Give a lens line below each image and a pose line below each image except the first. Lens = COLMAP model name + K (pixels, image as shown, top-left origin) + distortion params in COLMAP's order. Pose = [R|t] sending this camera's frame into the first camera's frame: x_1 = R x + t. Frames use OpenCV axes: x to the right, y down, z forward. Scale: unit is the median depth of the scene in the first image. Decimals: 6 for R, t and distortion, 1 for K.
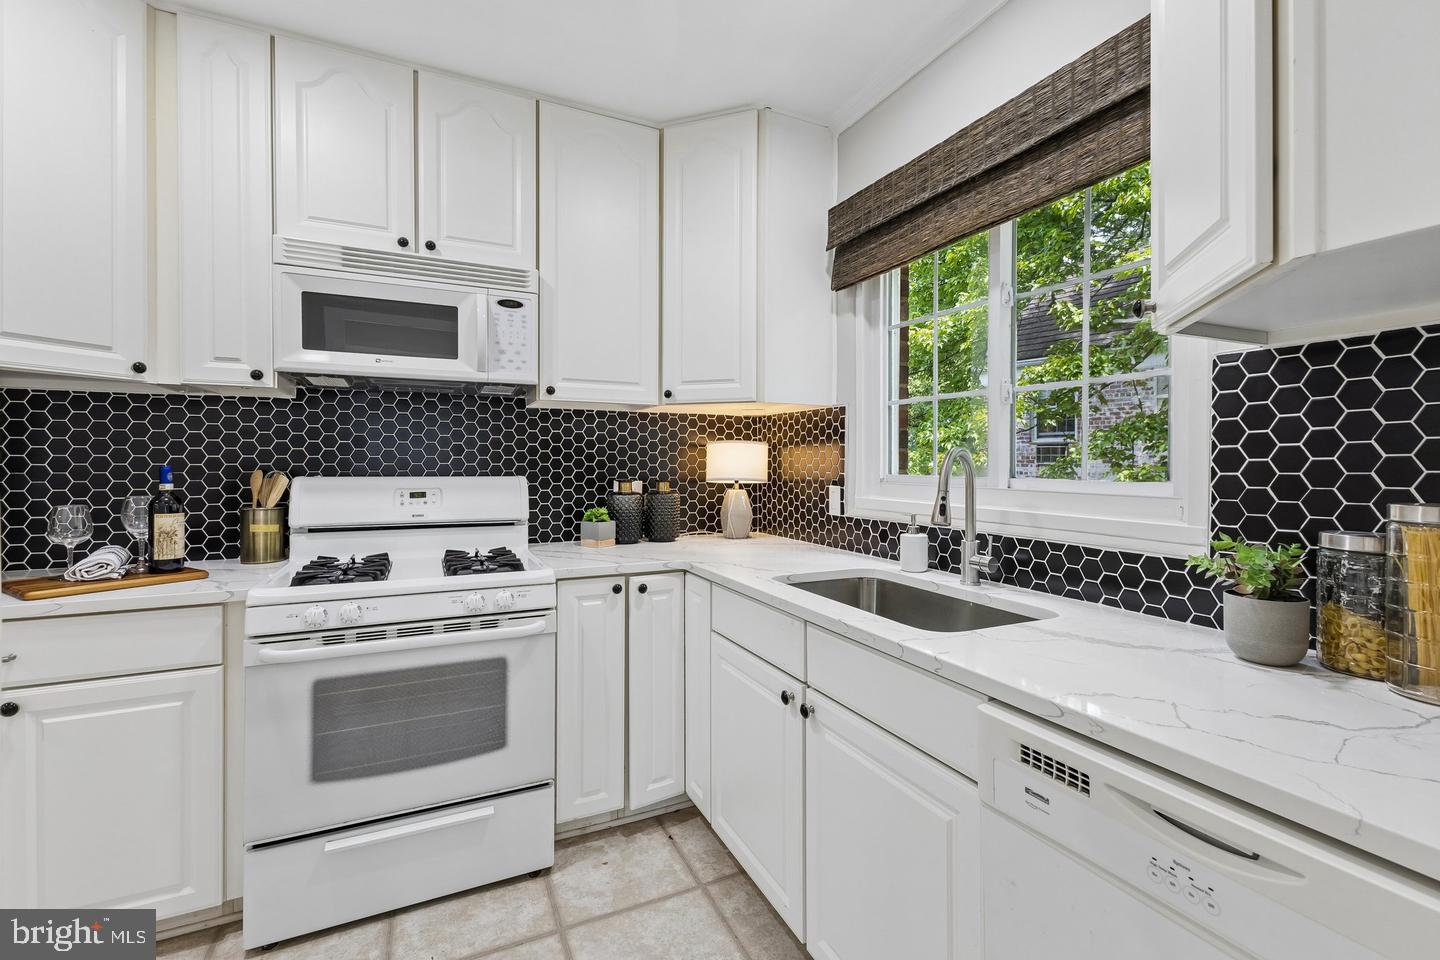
lens RADIAL K [[628.7, 0, 723.7], [0, 628.7, 464.6], [0, 0, 1]] dist [0.007754, -0.001816]
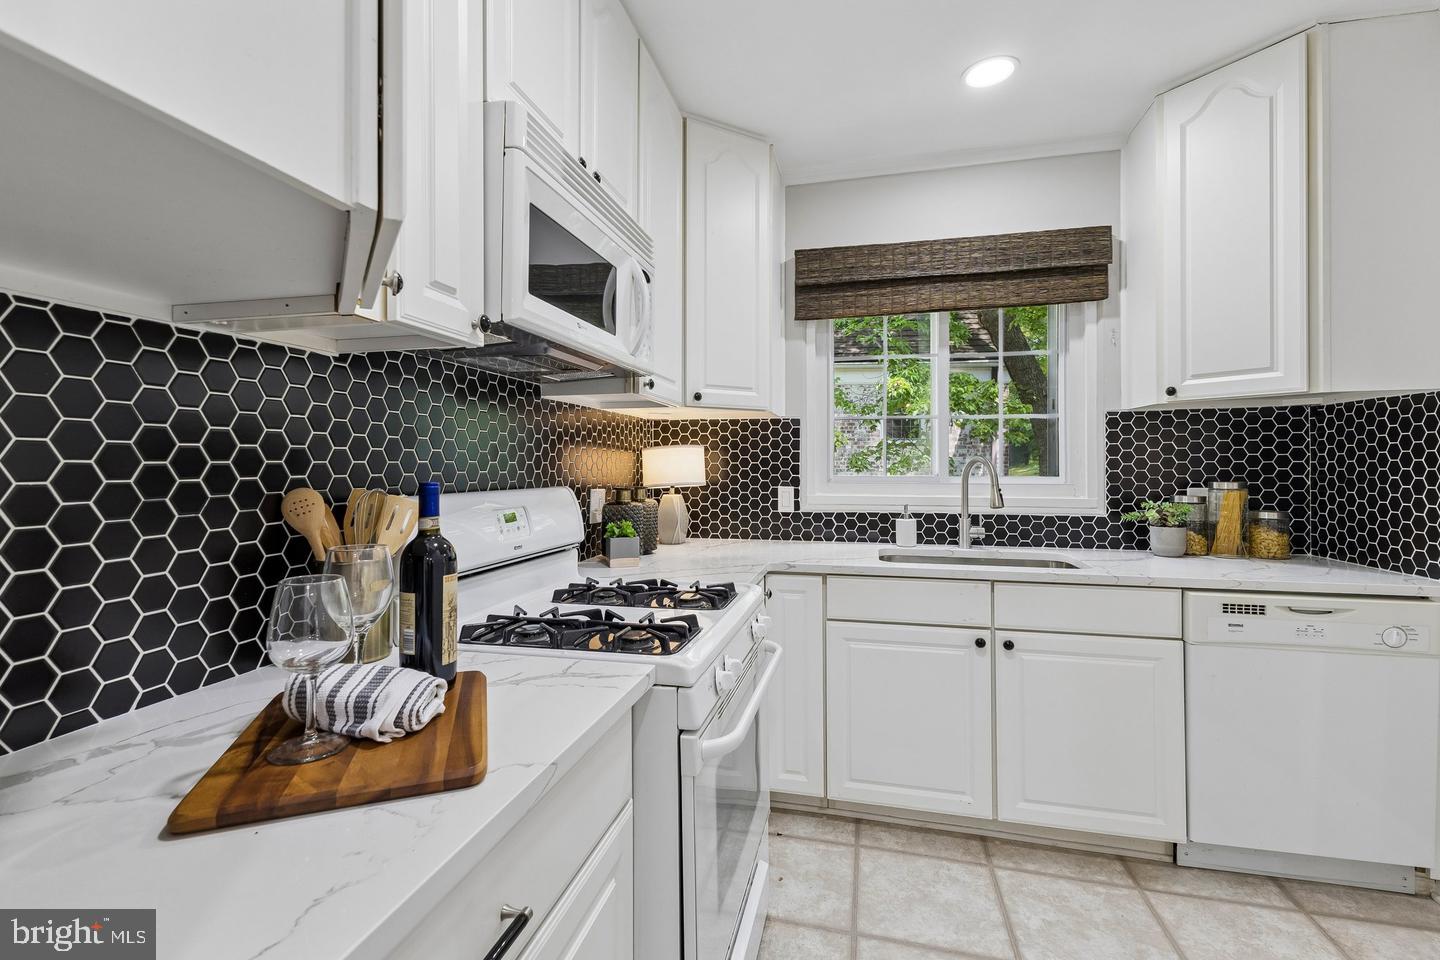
lens RADIAL K [[628.7, 0, 711.1], [0, 628.7, 463.5], [0, 0, 1]] dist [0.007754, -0.001816]
pose [[0.637381, -0.002278, 0.770545, -0.954896], [0.007593, 0.999966, -0.003325, -0.007482], [-0.770511, 0.007970, 0.637376, 0.431210]]
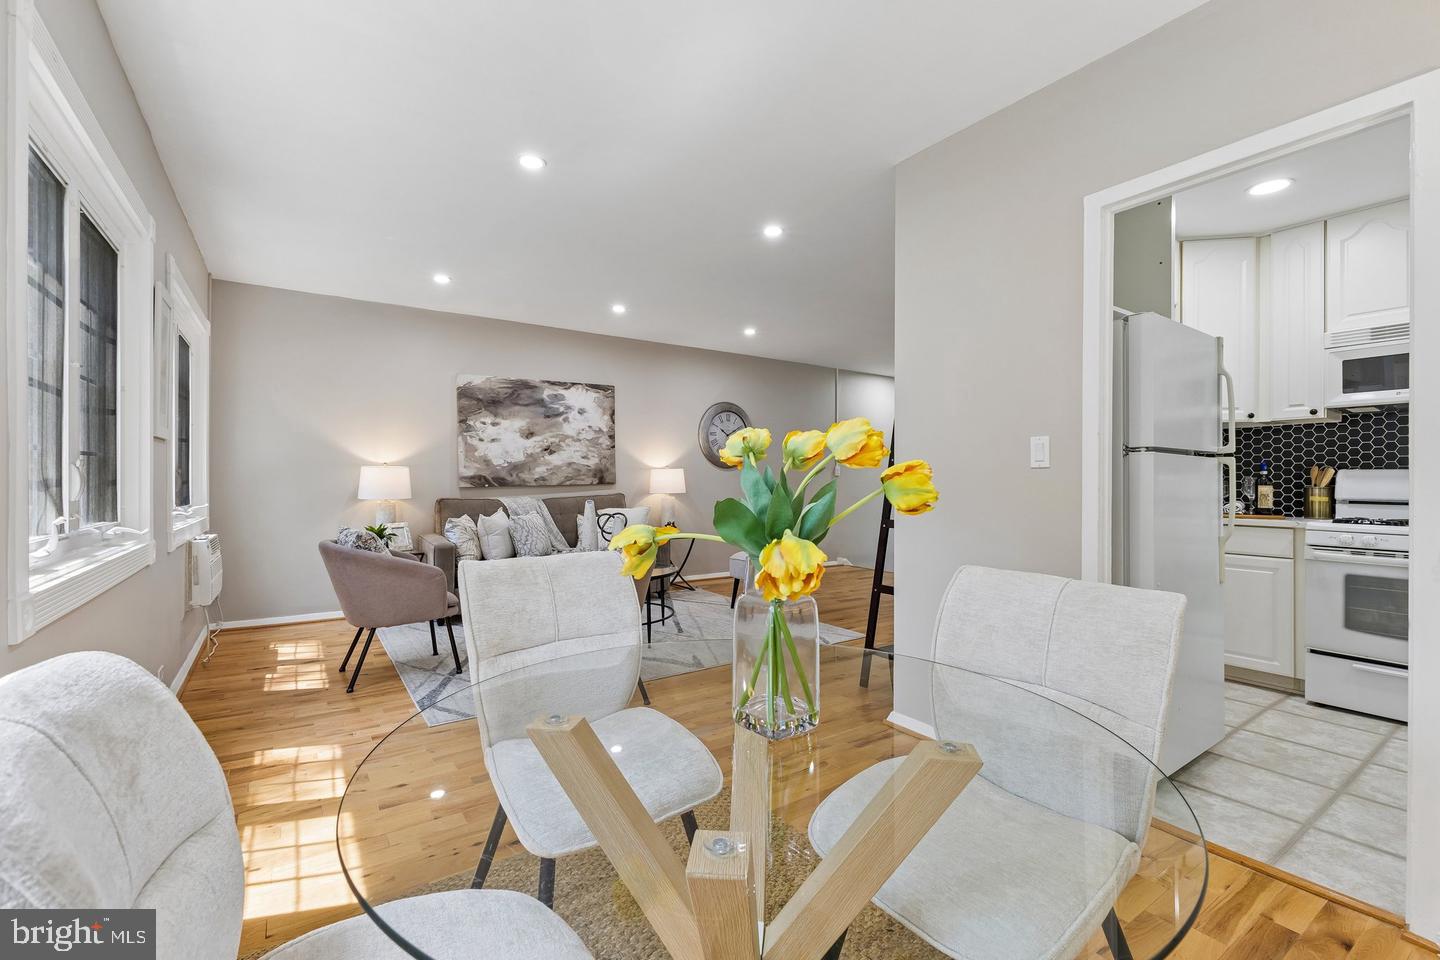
lens RADIAL K [[628.7, 0, 716.1], [0, 628.7, 477.5], [0, 0, 1]] dist [0.007754, -0.001816]
pose [[0.161000, -0.004300, -0.986945, 0.717026], [-0.008800, 0.999944, -0.005792, 0.066959], [0.986915, 0.009618, 0.160953, -0.910802]]
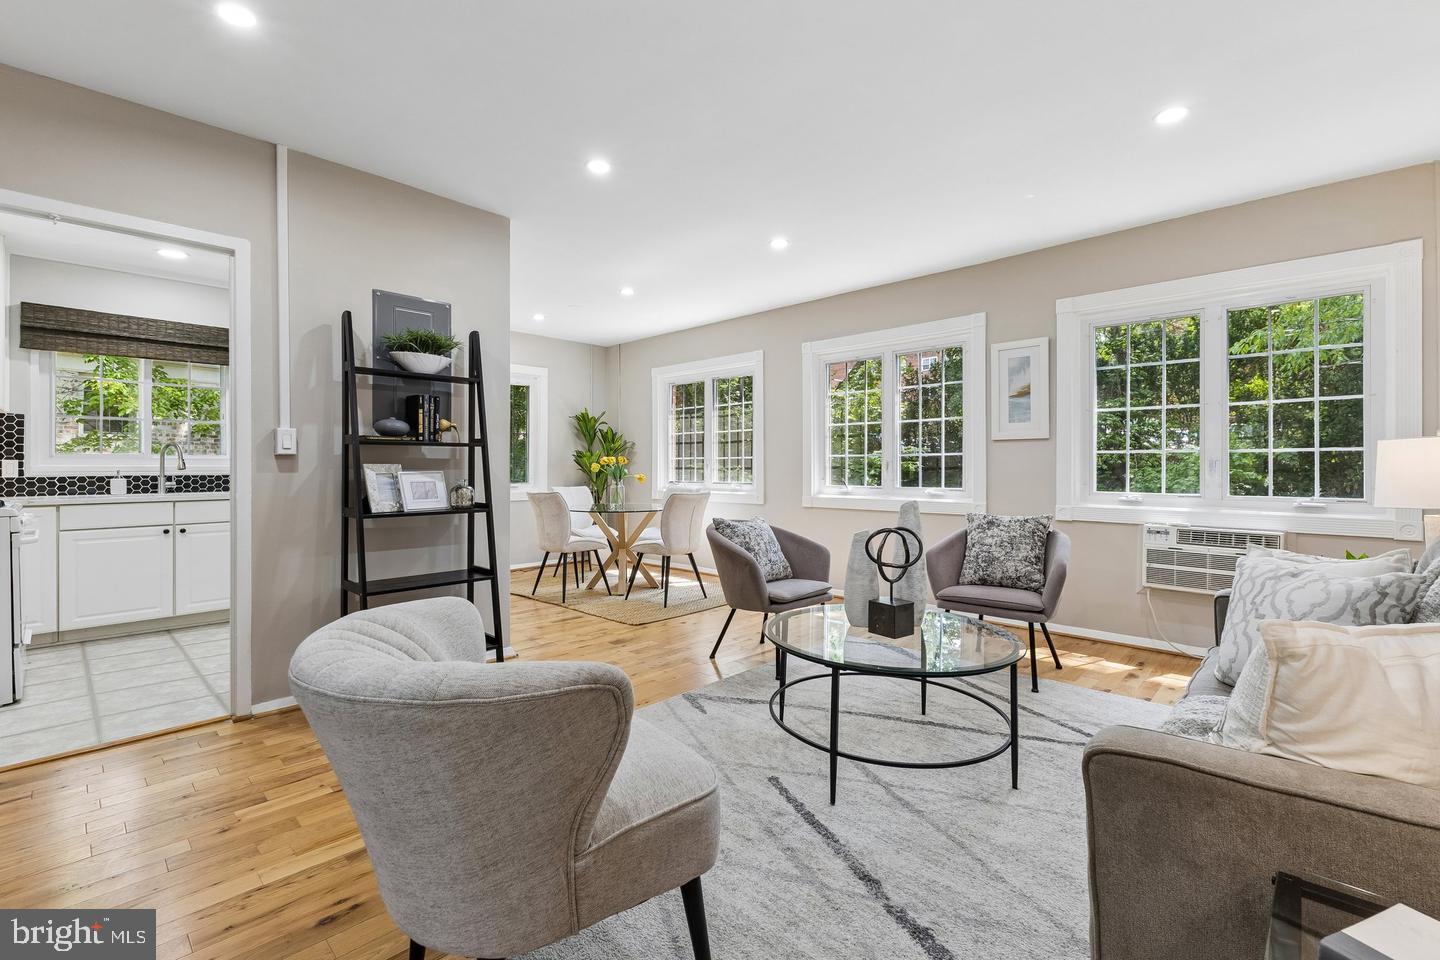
lens RADIAL K [[628.7, 0, 720.8], [0, 628.7, 467.0], [0, 0, 1]] dist [0.007754, -0.001816]
pose [[-0.364407, -0.003308, 0.931234, -2.498194], [0.004902, 0.999973, 0.005470, 0.062063], [-0.931227, 0.006558, -0.364381, -0.195223]]
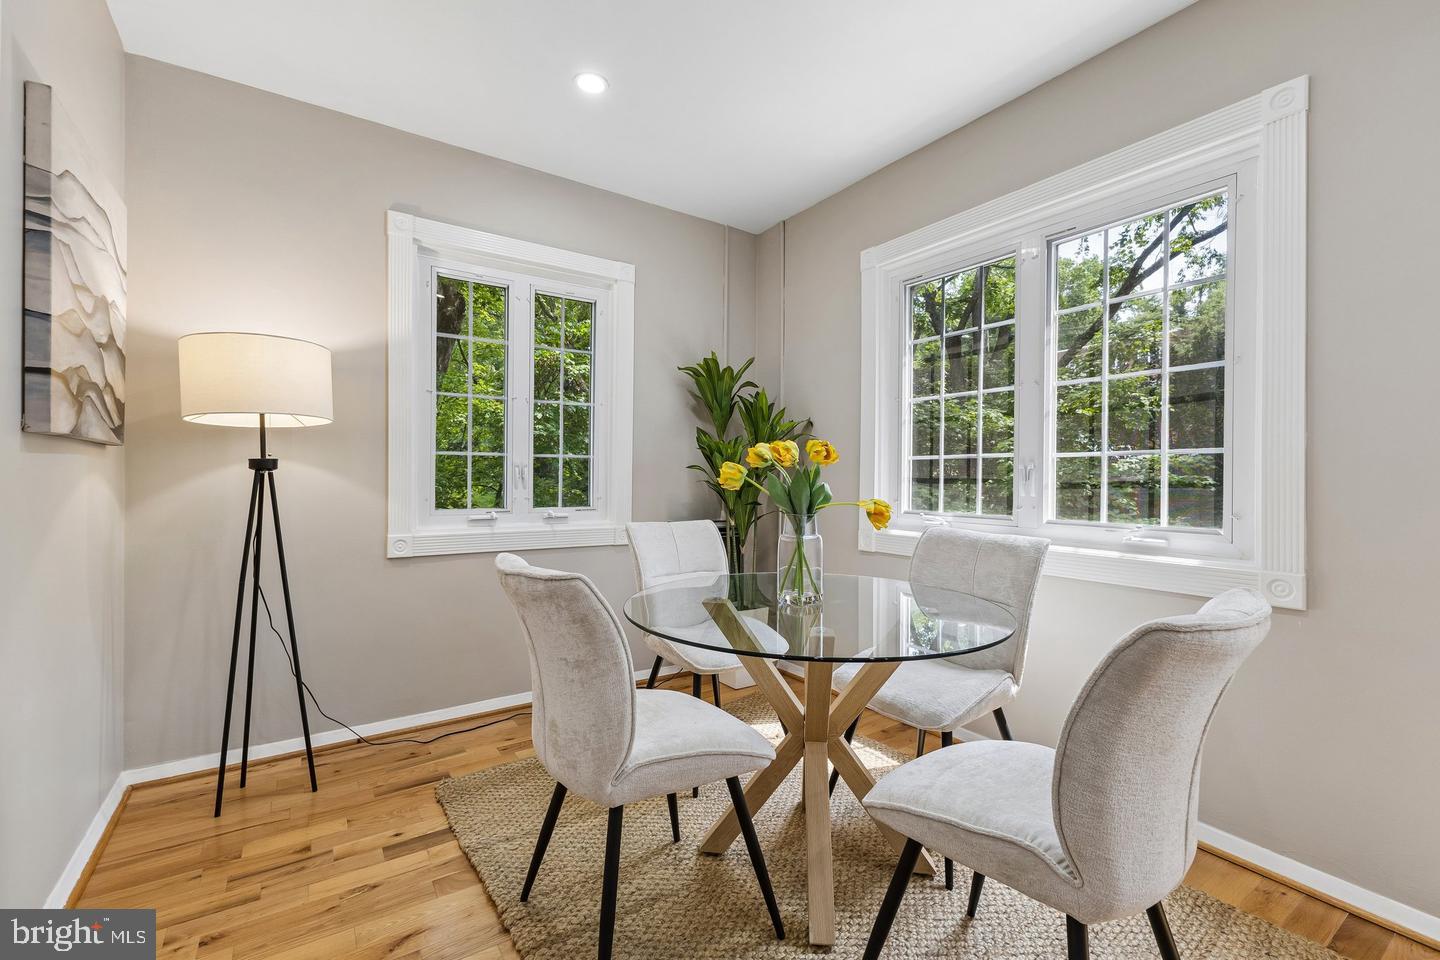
lens RADIAL K [[628.7, 0, 720.7], [0, 628.7, 477.2], [0, 0, 1]] dist [0.007754, -0.001816]
pose [[-0.157508, -0.005623, 0.987502, -0.586230], [-0.004837, 0.999976, 0.004923, 0.073580], [-0.987506, -0.004001, -0.157532, -0.534988]]
